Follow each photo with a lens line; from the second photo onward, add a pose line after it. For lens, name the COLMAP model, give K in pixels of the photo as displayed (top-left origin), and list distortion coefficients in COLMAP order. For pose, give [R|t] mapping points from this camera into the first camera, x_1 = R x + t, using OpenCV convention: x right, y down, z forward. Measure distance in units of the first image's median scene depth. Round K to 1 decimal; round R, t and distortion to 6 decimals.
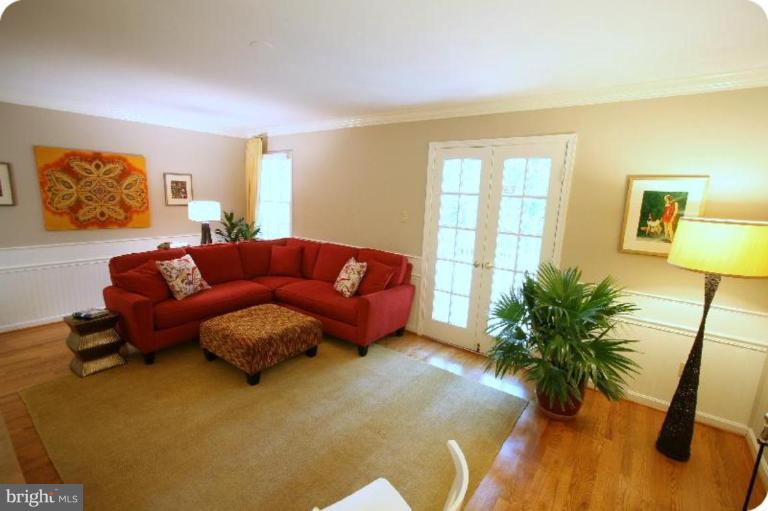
lens RADIAL K [[344.5, 0, 384.0], [0, 344.5, 255.5], [0, 0, 1]] dist [-0.017941, -0.000395]
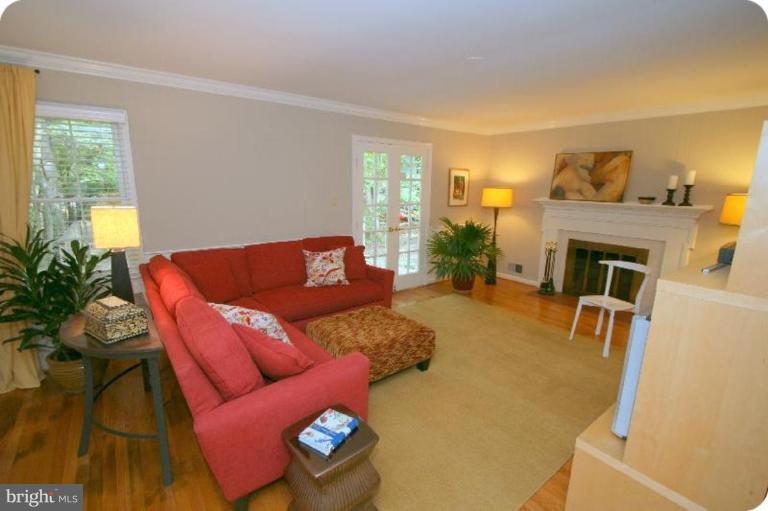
lens RADIAL K [[344.5, 0, 384.0], [0, 344.5, 255.5], [0, 0, 1]] dist [-0.017941, -0.000395]
pose [[0.282017, -0.234486, 0.930313, -1.144070], [0.169054, 0.966646, 0.192396, -0.159313], [-0.944398, 0.103015, 0.312252, 0.658898]]
